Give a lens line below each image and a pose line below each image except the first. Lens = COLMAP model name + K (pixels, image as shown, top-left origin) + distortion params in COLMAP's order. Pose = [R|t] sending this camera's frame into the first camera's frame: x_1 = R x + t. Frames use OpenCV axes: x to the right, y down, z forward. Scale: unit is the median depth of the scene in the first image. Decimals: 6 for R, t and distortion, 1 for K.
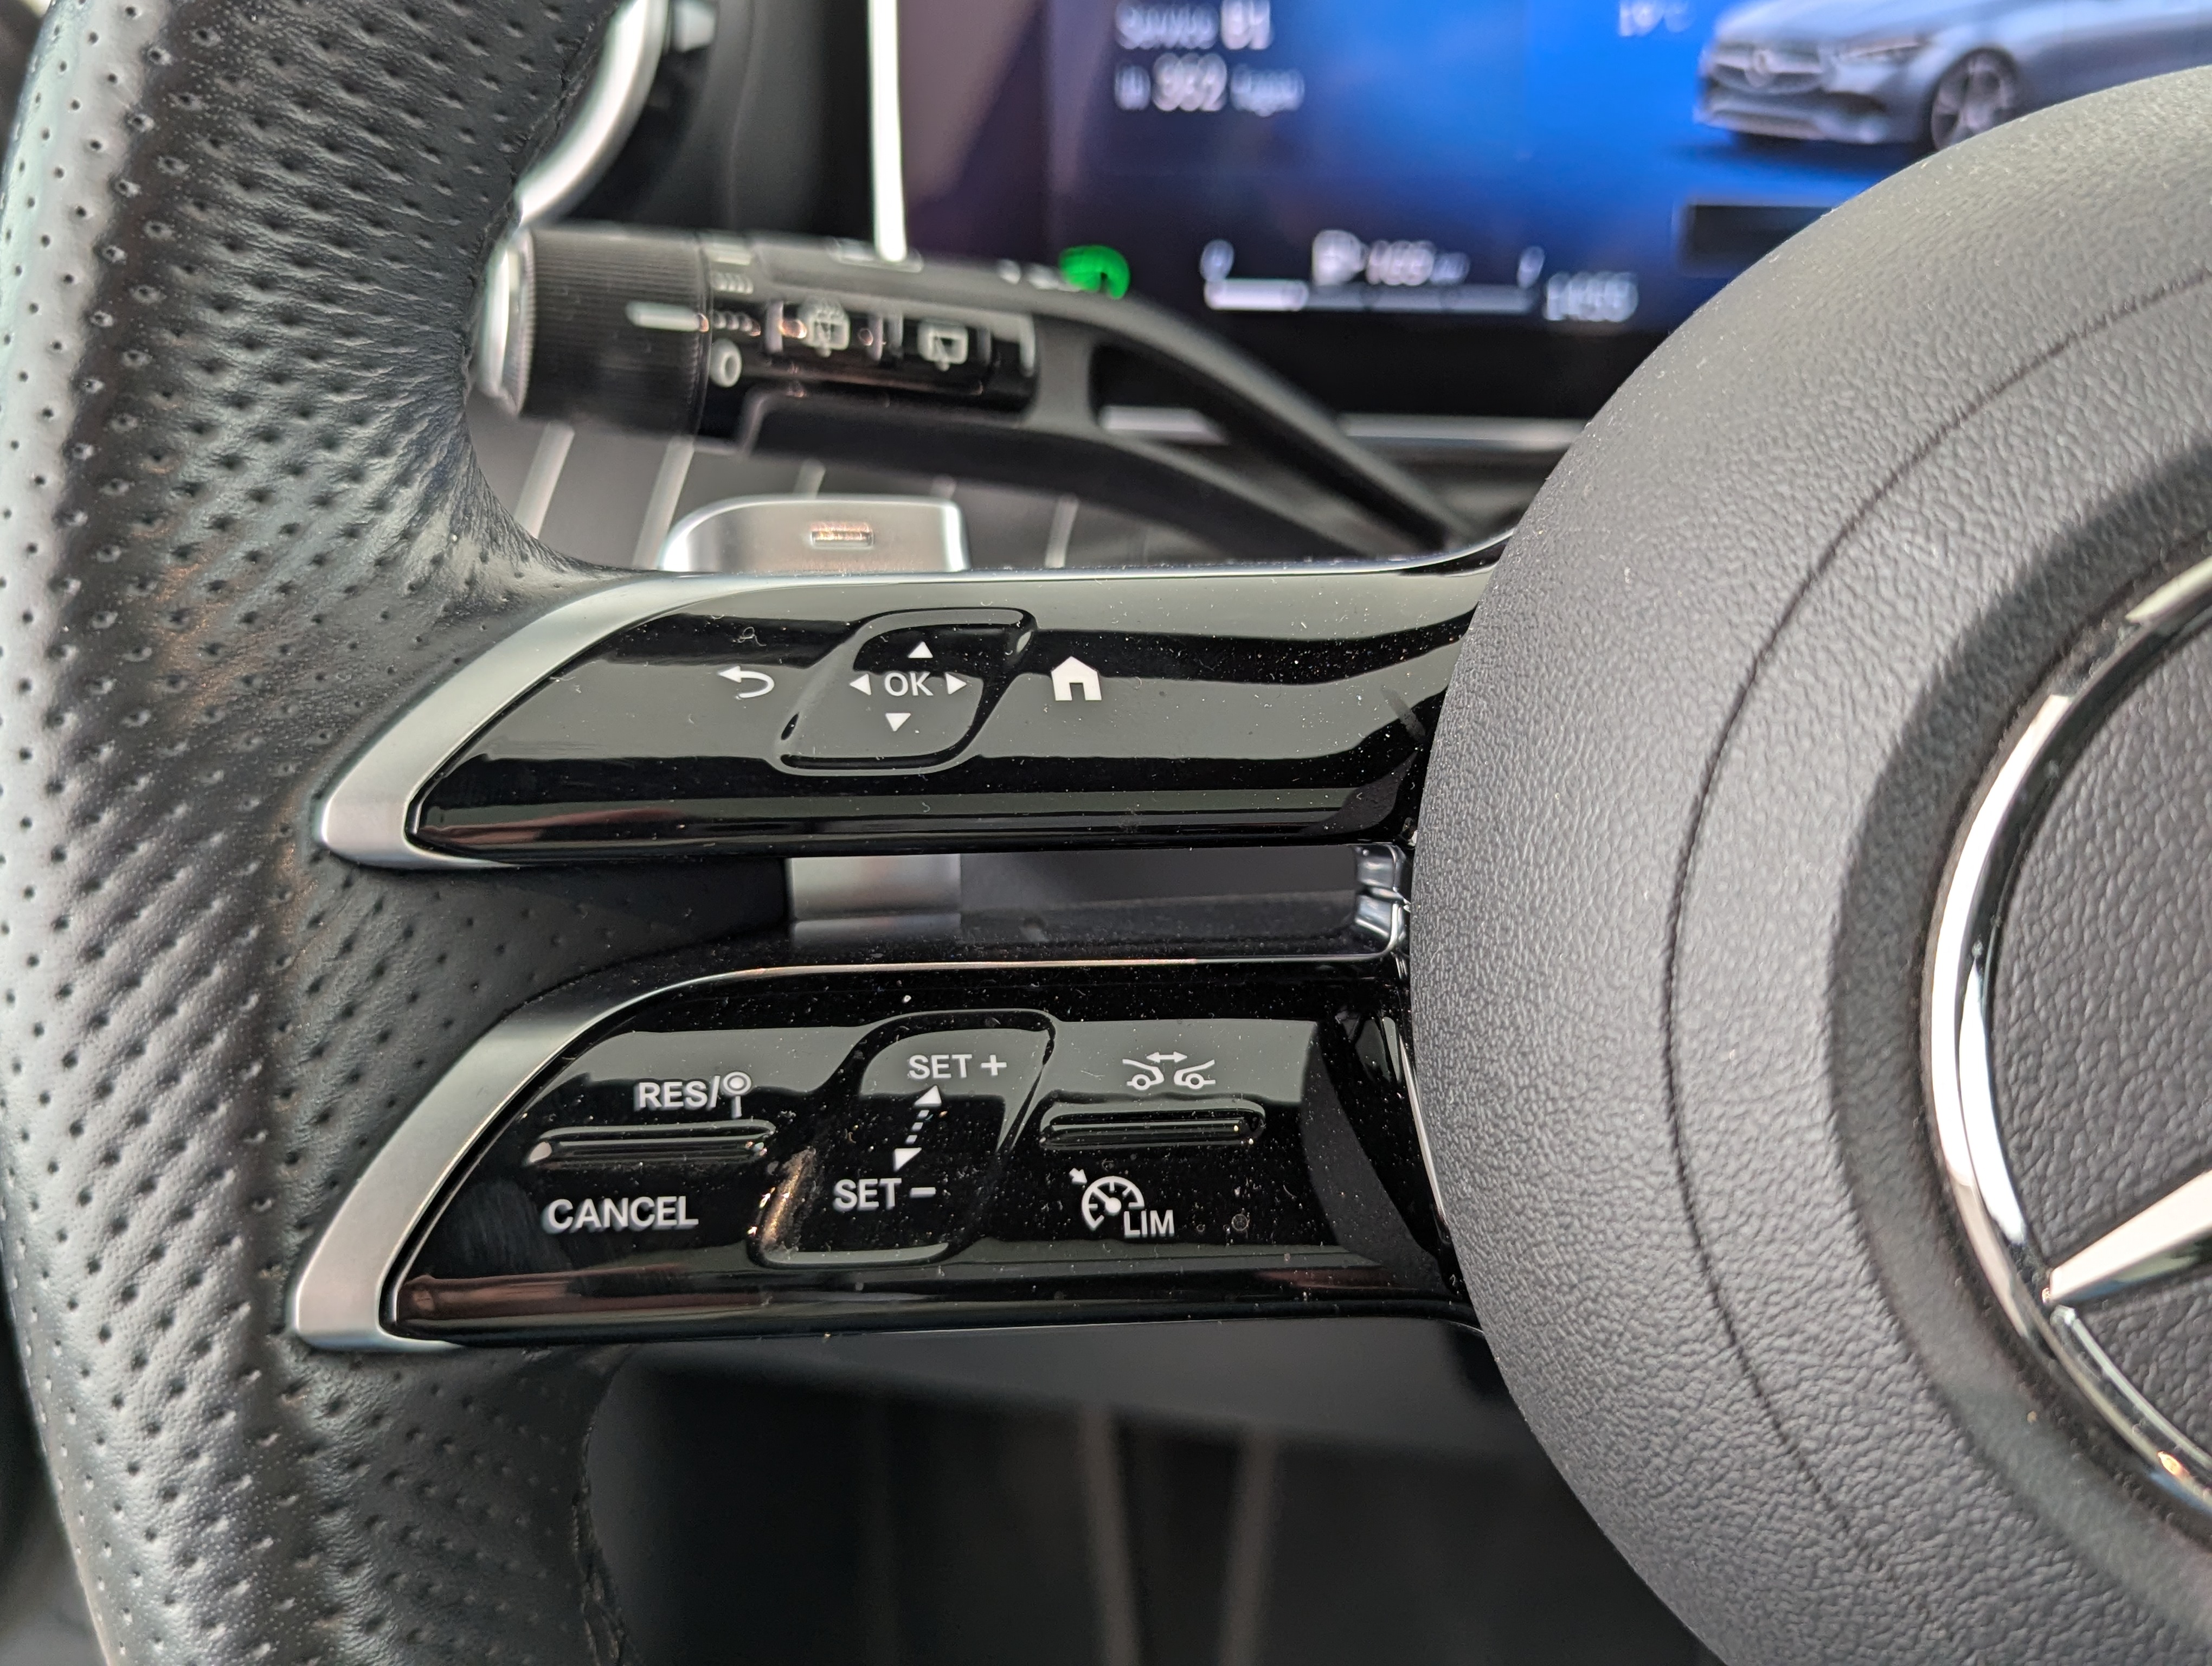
lens RADIAL K [[2248.2, 0, 1103.5], [0, 2248.2, 822.1], [0, 0, 1]] dist [0.080867, -0.185224]
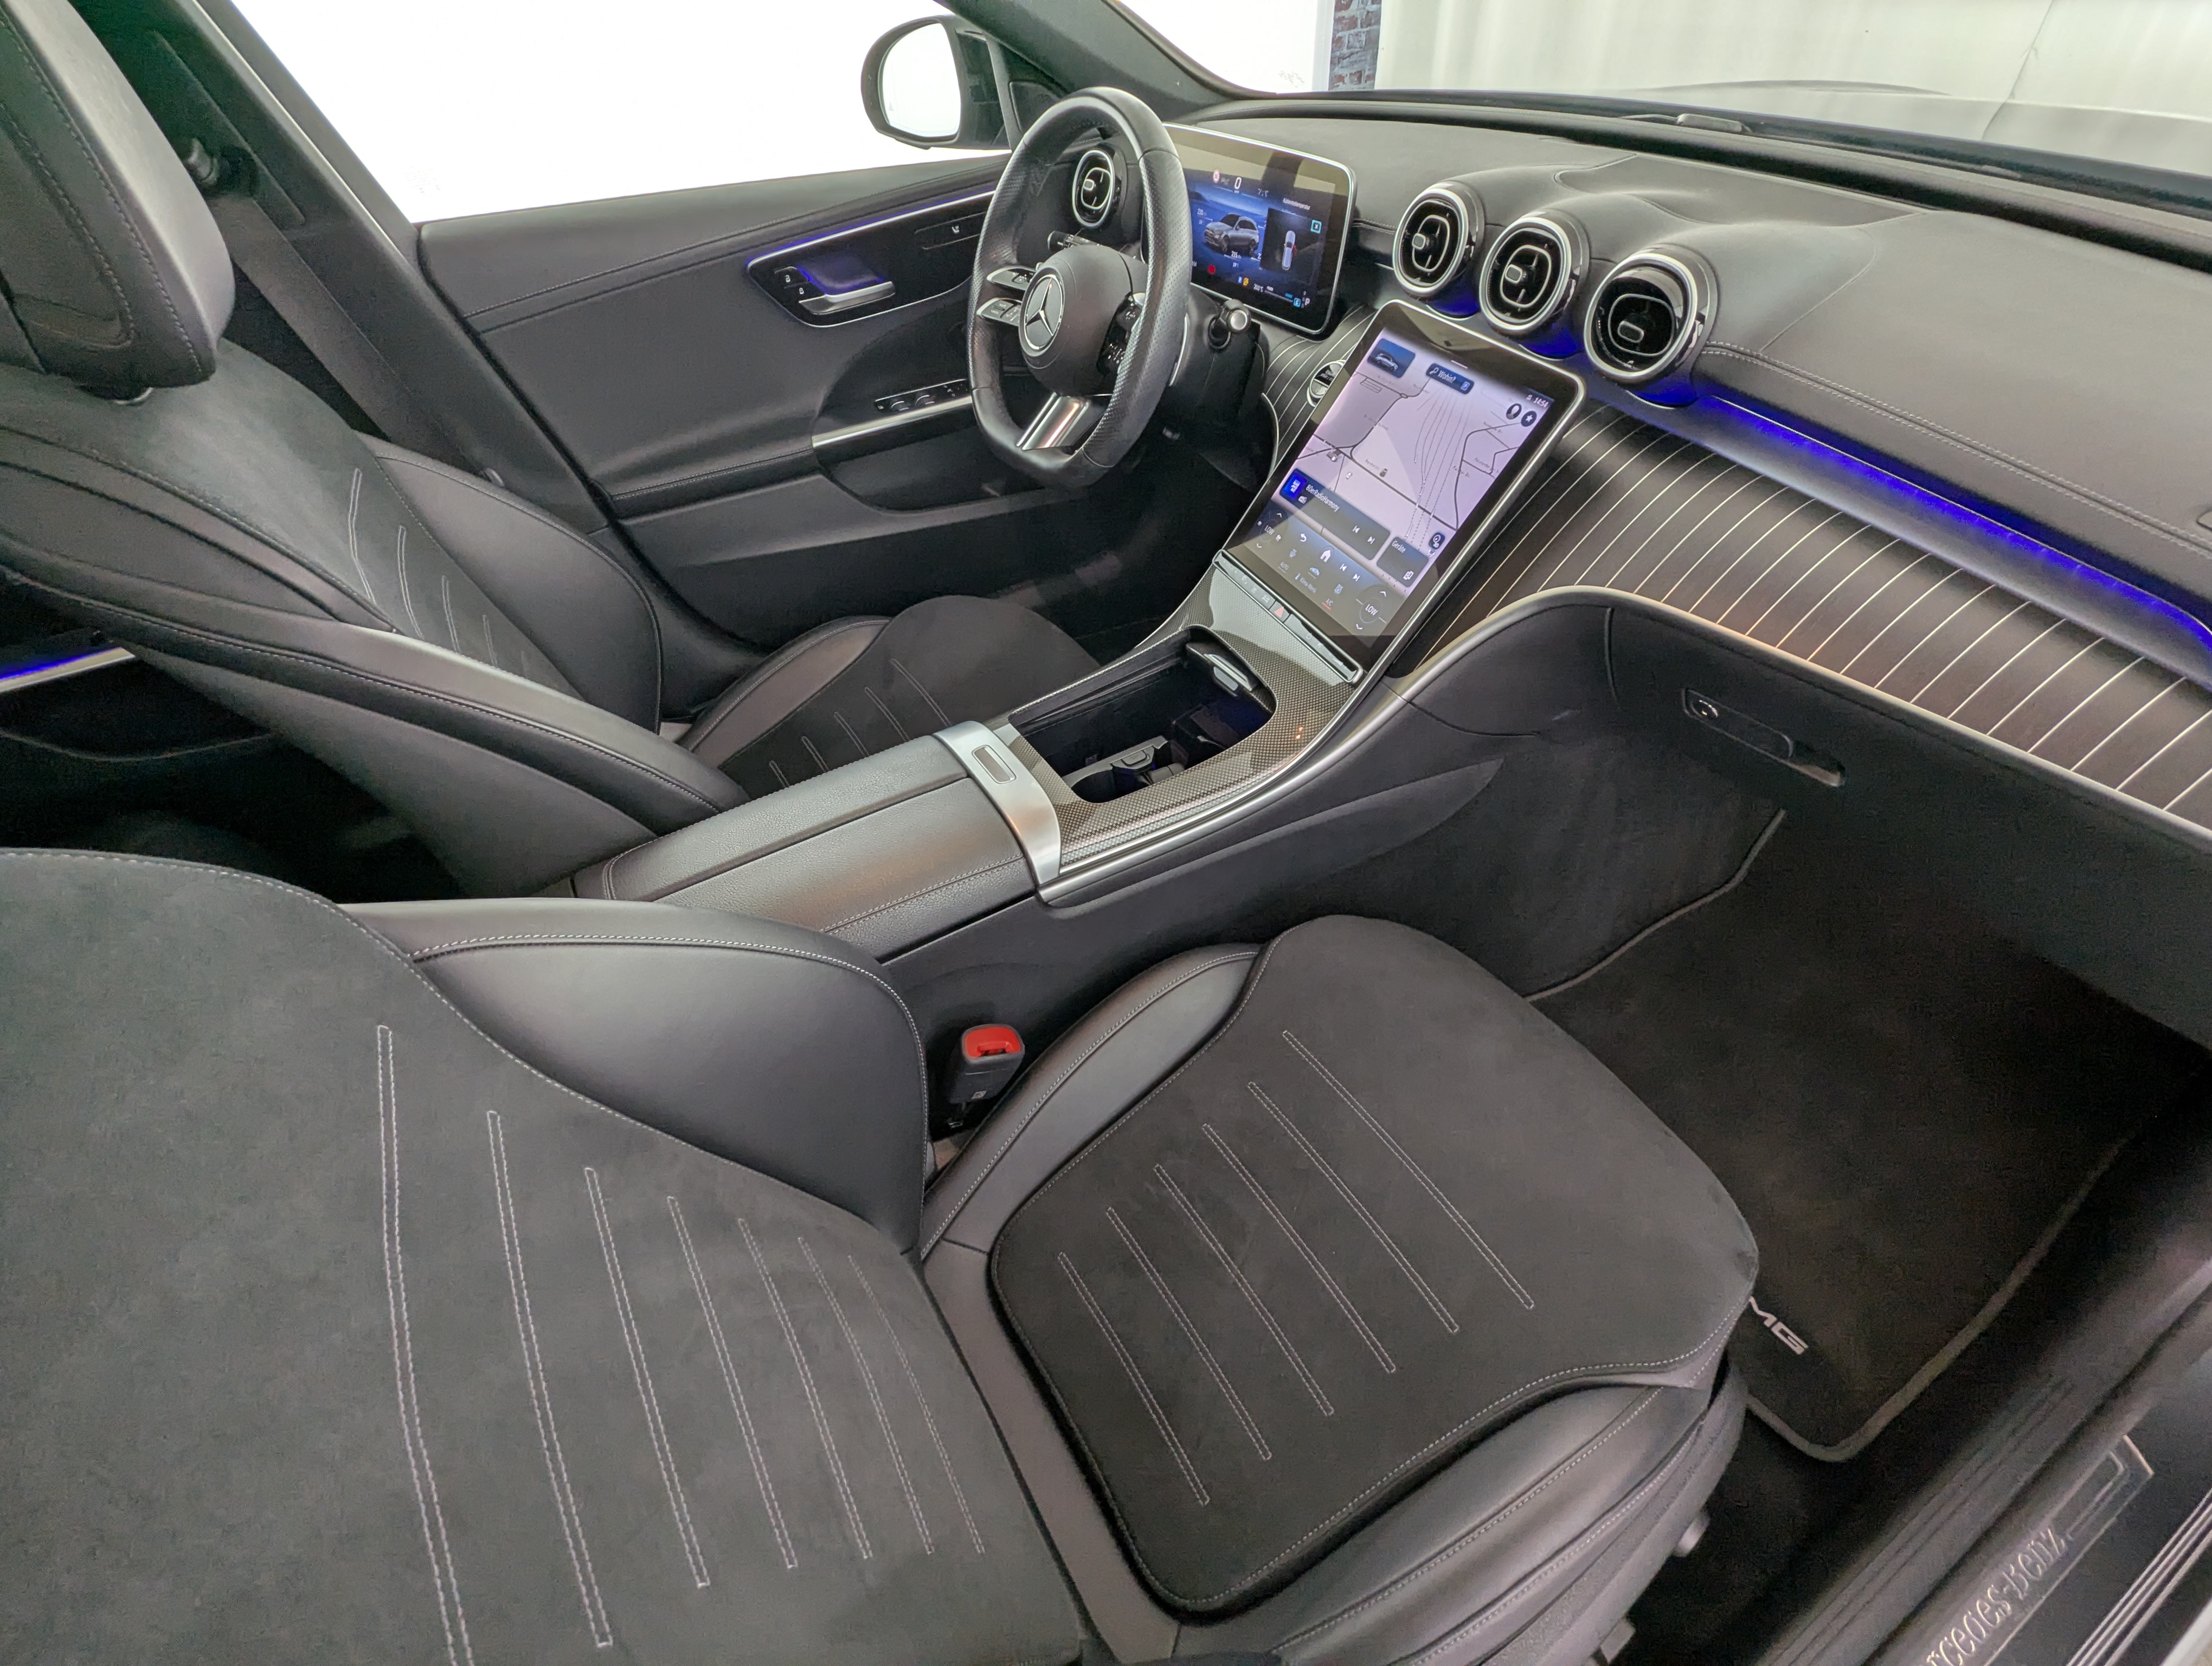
lens RADIAL K [[1061.5, 0, 1106.0], [0, 1061.5, 833.0], [0, 0, 1]] dist [0.001237, -0.000536]
pose [[0.658559, 0.499070, -0.563232, 3.778333], [-0.299550, 0.860451, 0.412182, 0.025559], [0.690341, -0.102730, 0.716154, -2.392072]]
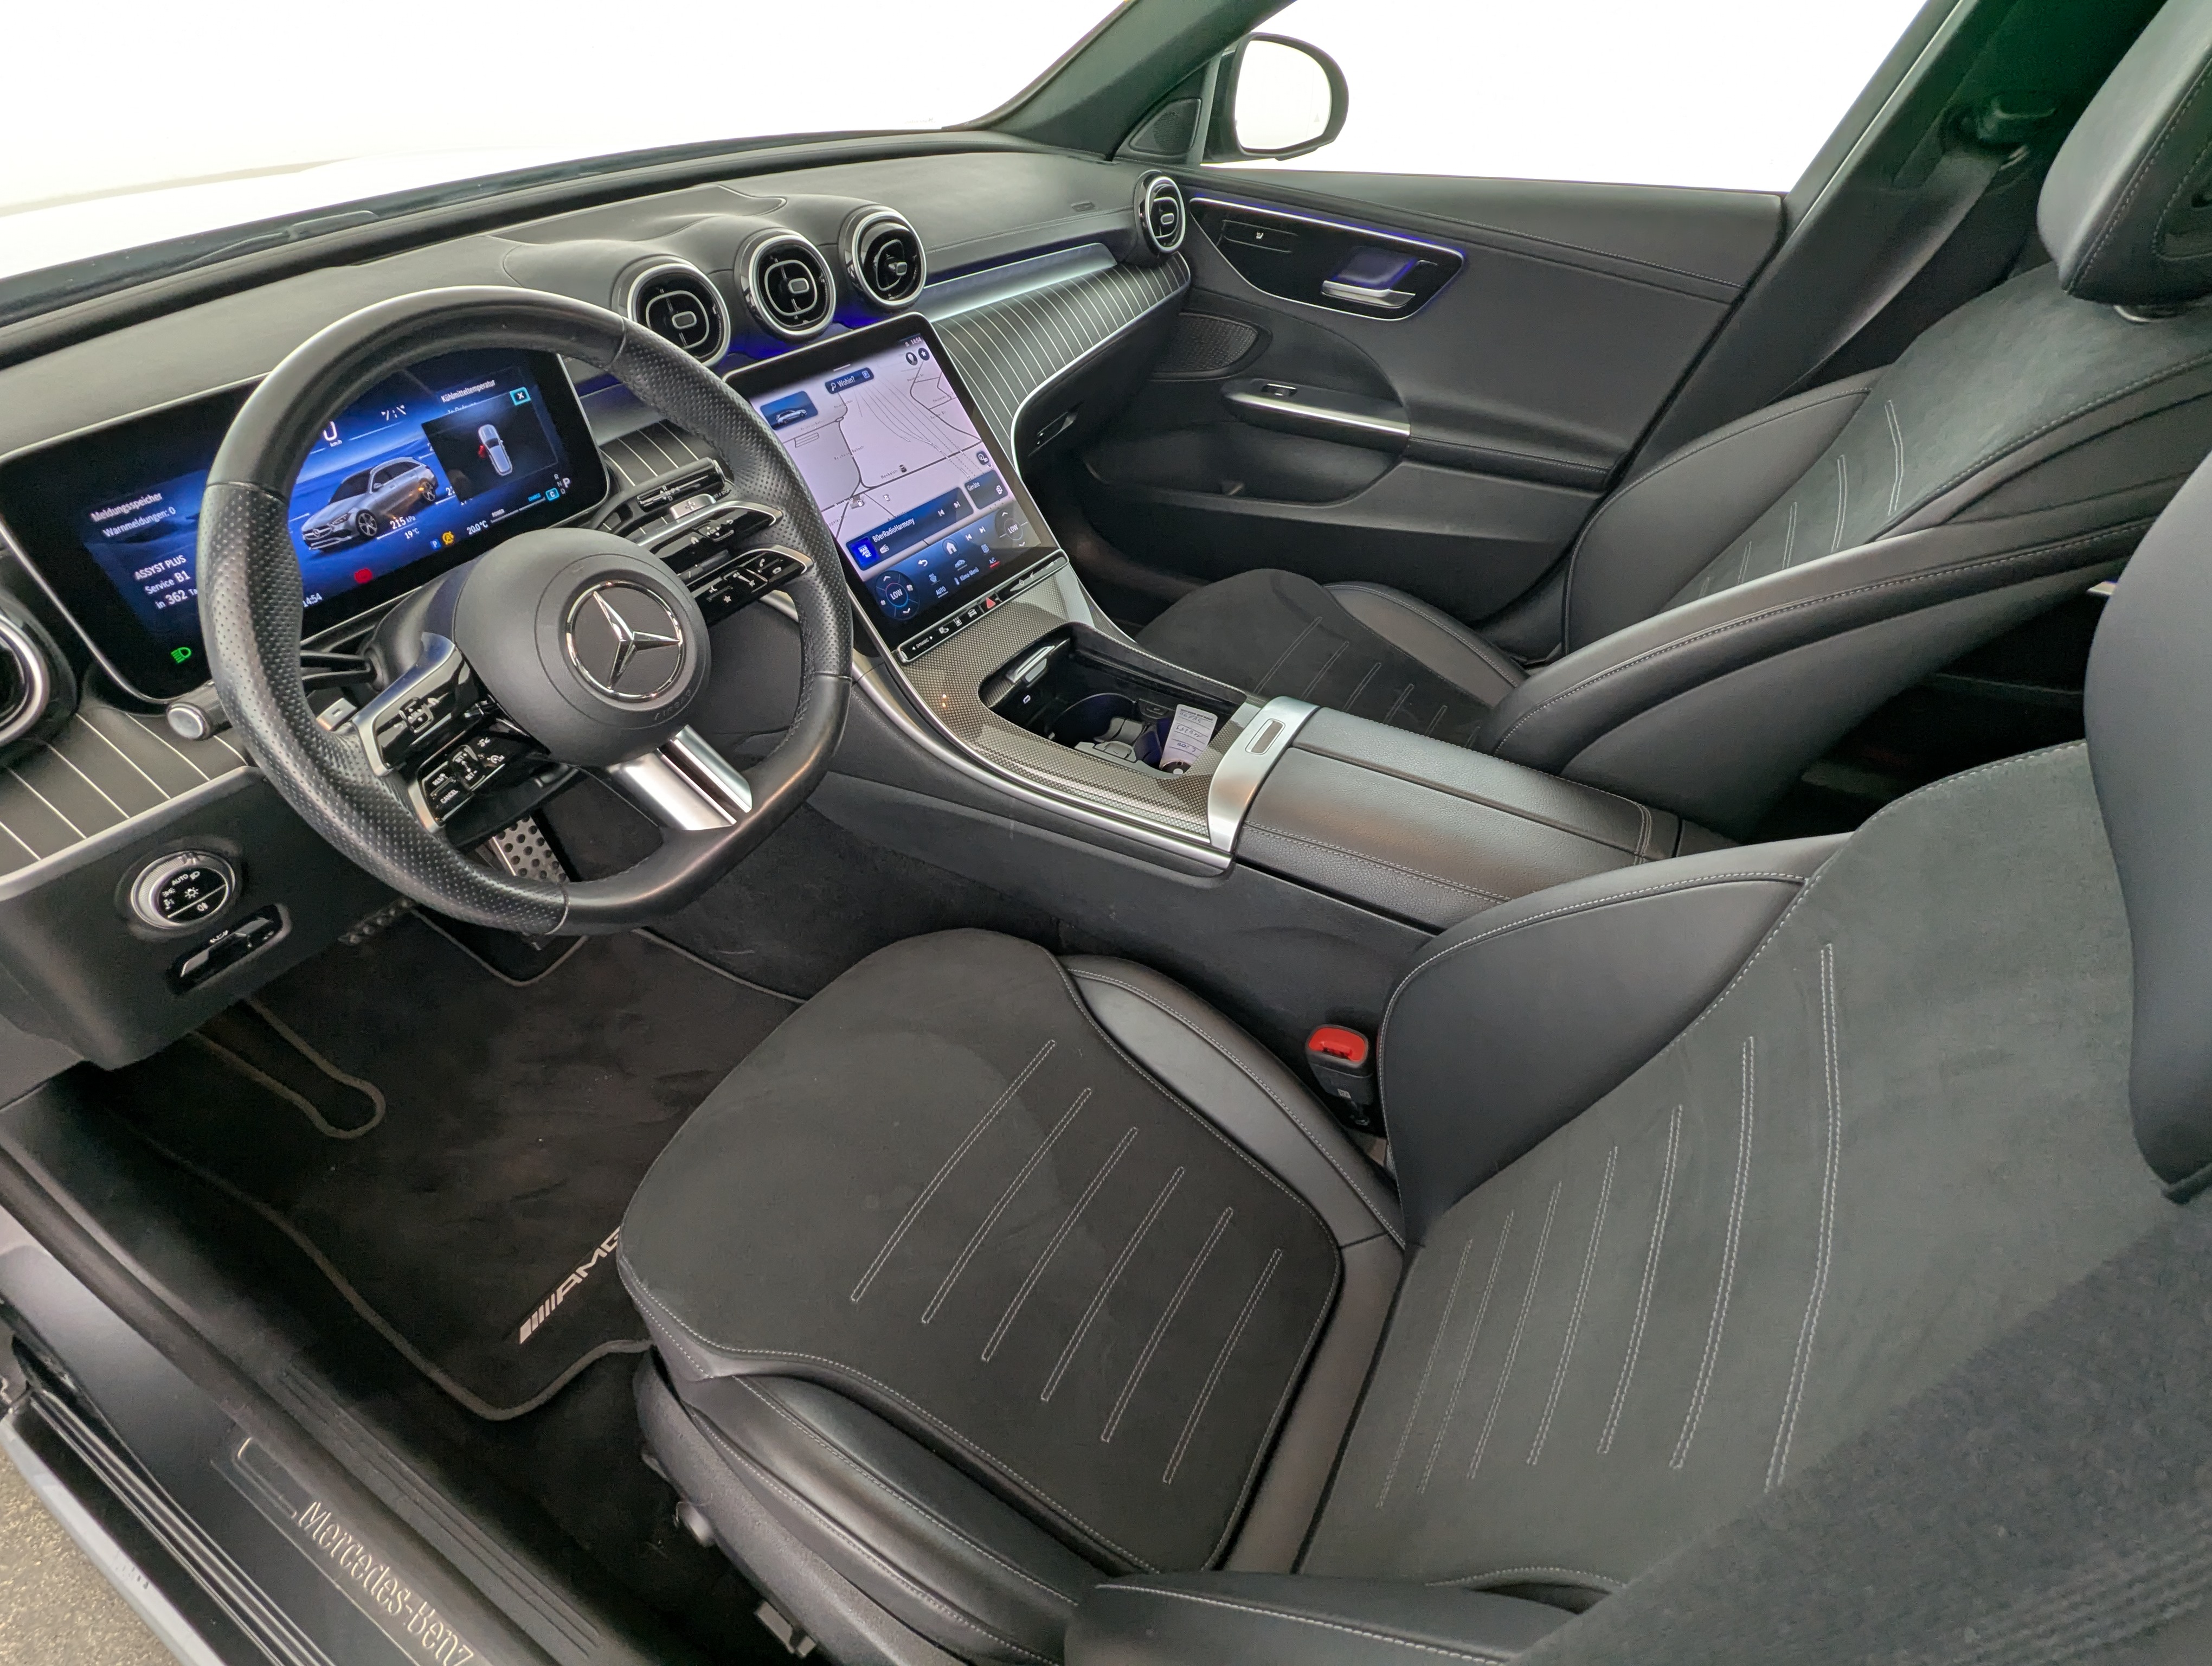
lens RADIAL K [[1061.5, 0, 1106.0], [0, 1061.5, 833.0], [0, 0, 1]] dist [0.001237, -0.000536]
pose [[0.332157, -0.609693, 0.719685, -1.268251], [0.410547, 0.780389, 0.471640, -0.290231], [-0.849190, 0.138806, 0.509519, -1.526292]]
